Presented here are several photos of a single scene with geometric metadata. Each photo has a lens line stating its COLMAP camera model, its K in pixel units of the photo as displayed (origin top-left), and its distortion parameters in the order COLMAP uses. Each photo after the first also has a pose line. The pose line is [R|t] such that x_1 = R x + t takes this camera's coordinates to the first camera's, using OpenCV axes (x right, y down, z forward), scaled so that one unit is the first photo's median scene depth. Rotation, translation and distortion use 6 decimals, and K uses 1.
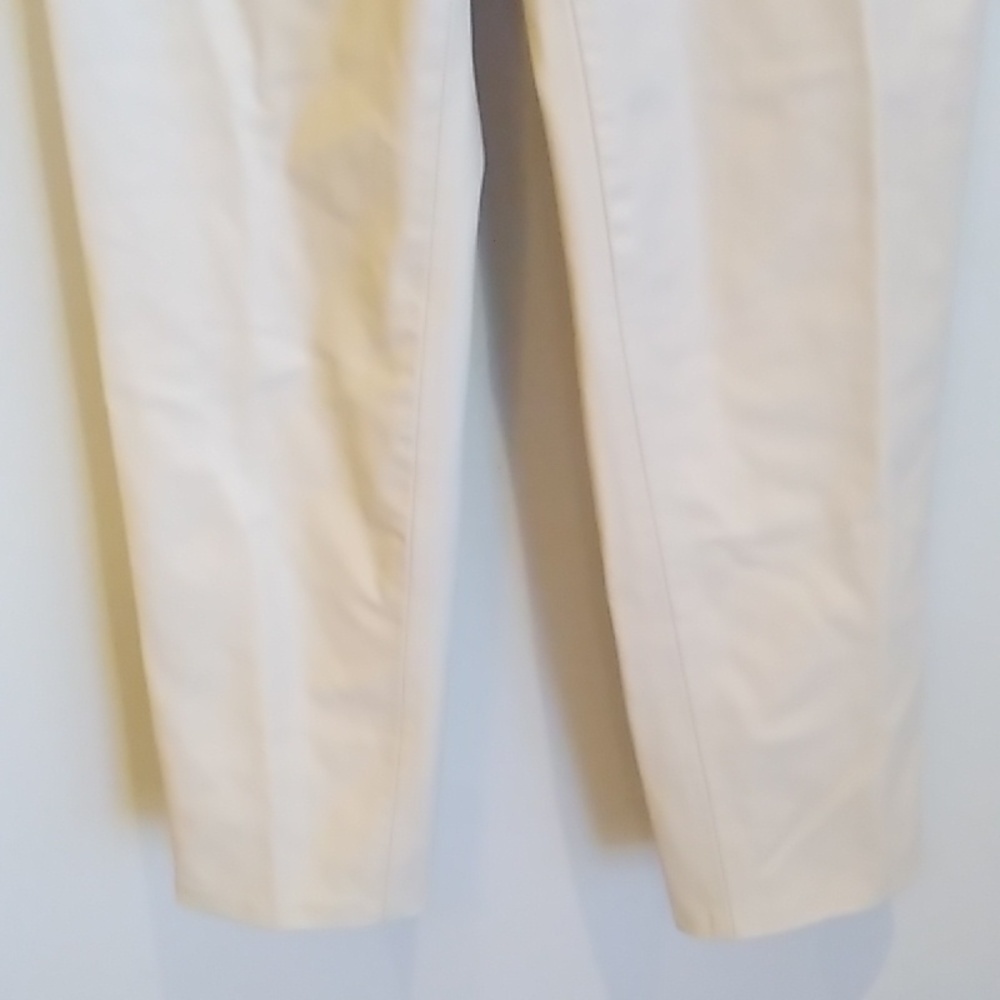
lens RADIAL K [[1443.7, 0, 500.0], [0, 1443.7, 500.0], [0, 0, 1]] dist [-0.029410, -0.033965]
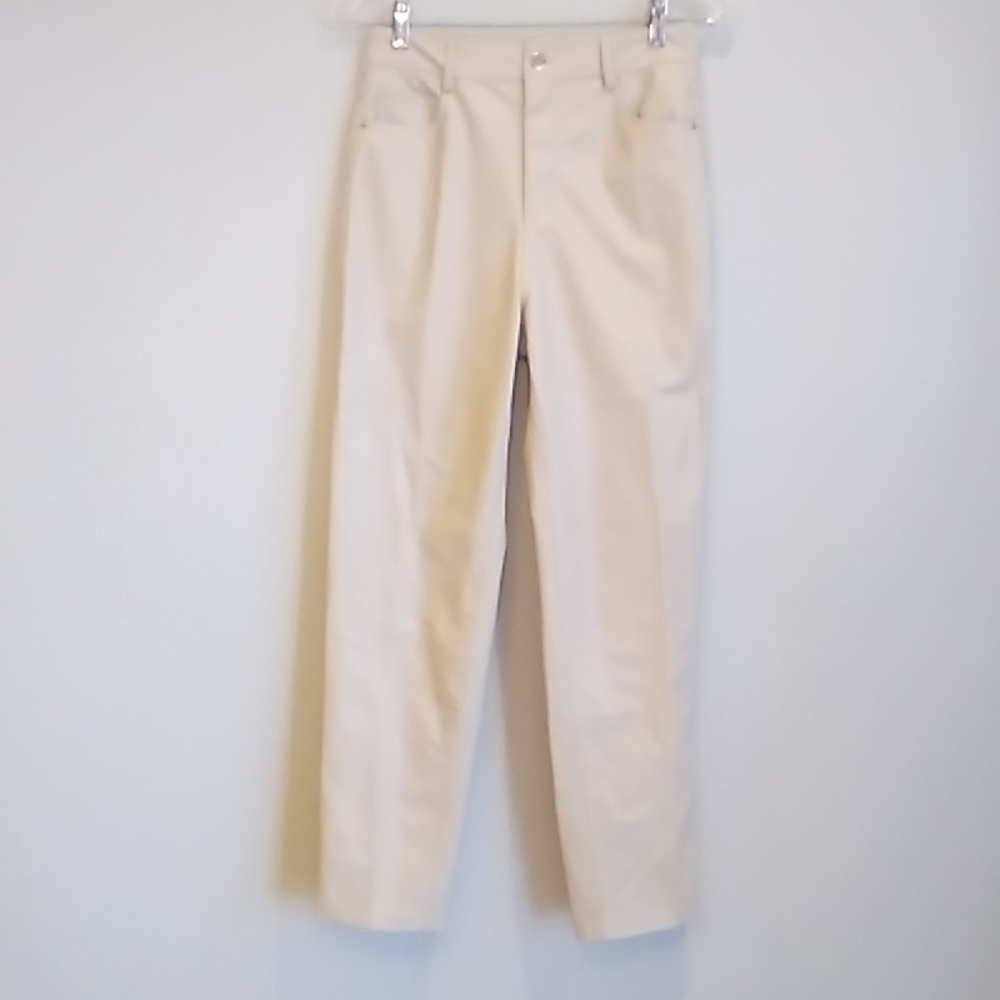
lens RADIAL K [[1443.7, 0, 500.0], [0, 1443.7, 500.0], [0, 0, 1]] dist [-0.029410, -0.033965]
pose [[0.997913, 0.064258, 0.006438, -0.035598], [-0.059643, 0.955270, -0.289659, 0.346727], [-0.024763, 0.288670, 0.957108, -1.169943]]
